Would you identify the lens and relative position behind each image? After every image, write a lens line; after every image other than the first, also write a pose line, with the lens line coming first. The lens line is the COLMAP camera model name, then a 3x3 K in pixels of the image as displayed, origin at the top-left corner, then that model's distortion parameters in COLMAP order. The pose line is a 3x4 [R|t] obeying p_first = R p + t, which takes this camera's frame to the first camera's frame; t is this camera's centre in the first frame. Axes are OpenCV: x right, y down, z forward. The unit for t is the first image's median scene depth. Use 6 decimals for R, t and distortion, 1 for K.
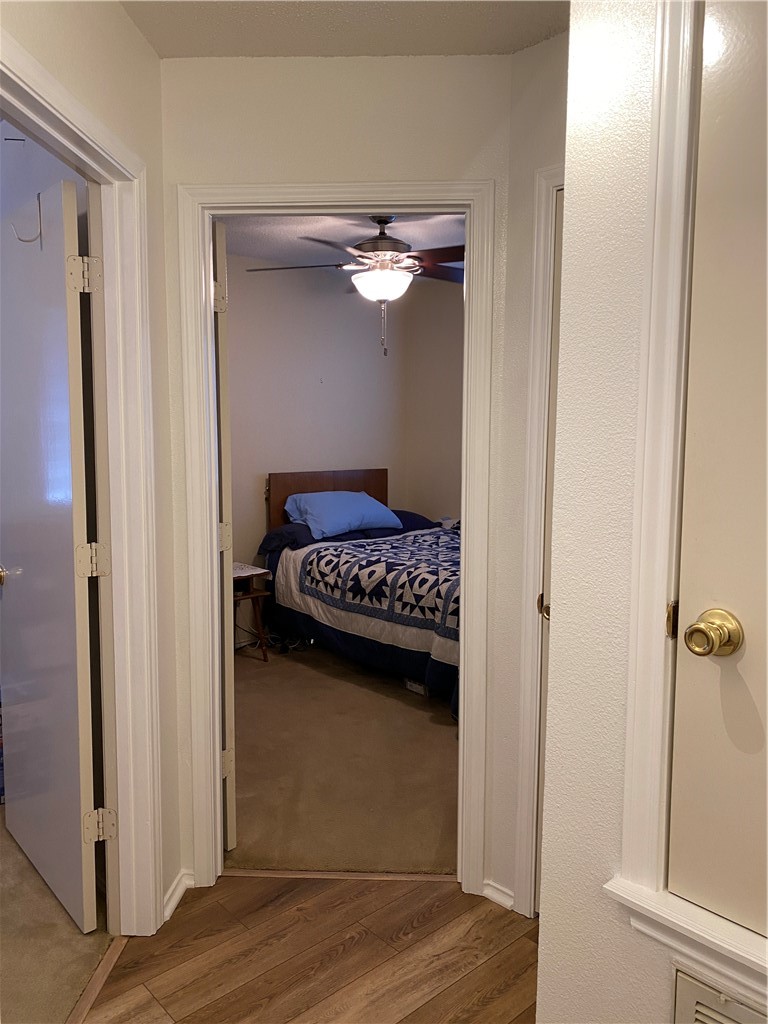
lens RADIAL K [[799.4, 0, 384.0], [0, 799.4, 512.0], [0, 0, 1]] dist [0.001532, 0.000022]
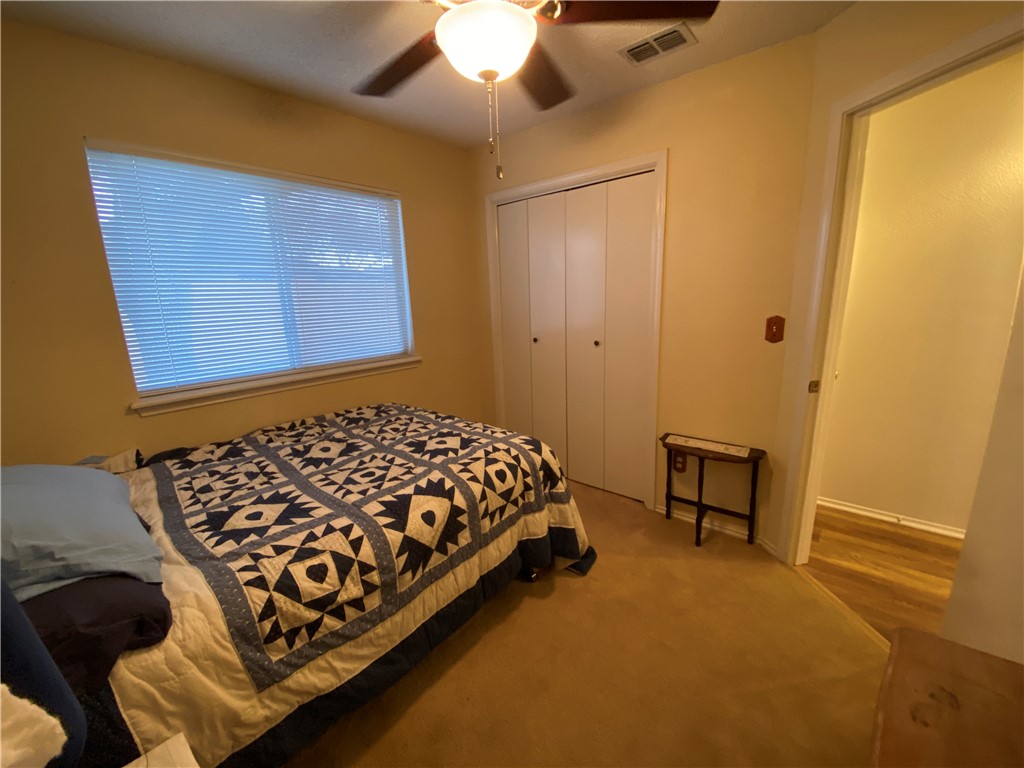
lens RADIAL K [[407.7, 0, 512.0], [0, 407.7, 384.0], [0, 0, 1]] dist [0.000948, -0.015699]
pose [[-0.142703, -0.220410, 0.964912, -0.298774], [0.134137, 0.961589, 0.239488, -0.091264], [-0.980634, 0.163606, -0.107657, 0.884196]]
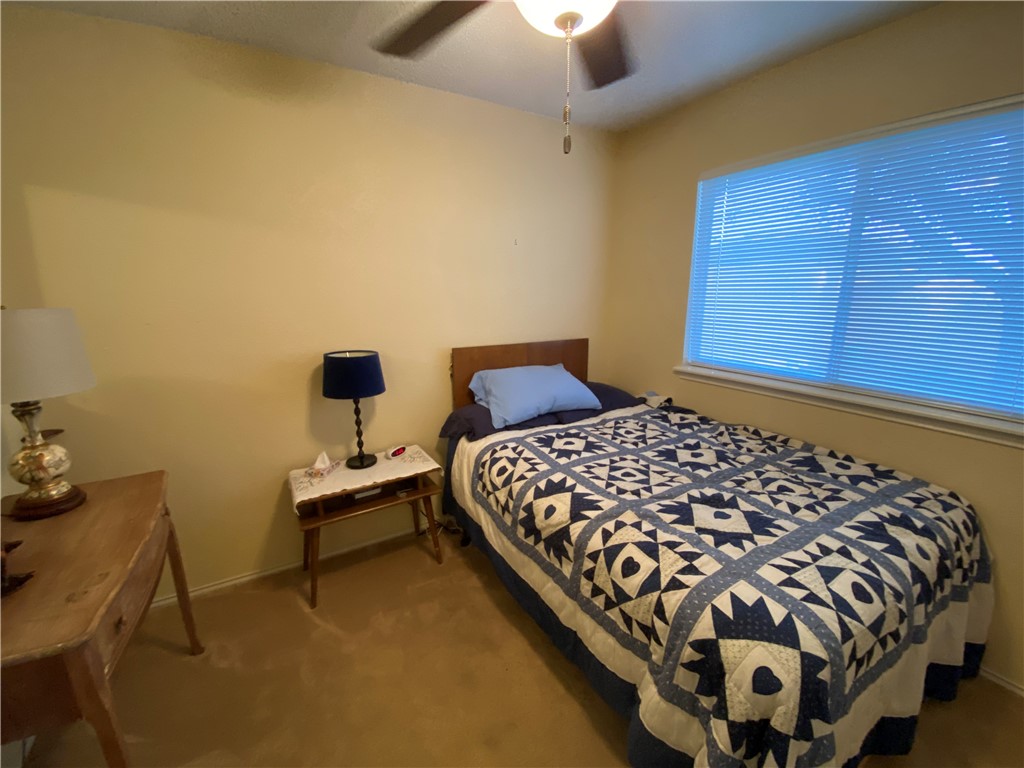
lens RADIAL K [[407.7, 0, 512.0], [0, 407.7, 384.0], [0, 0, 1]] dist [0.000948, -0.015699]
pose [[0.978719, 0.026050, -0.203547, 0.019480], [-0.004417, 0.994354, 0.106023, -0.063023], [0.205160, -0.102868, 0.973308, 0.619071]]
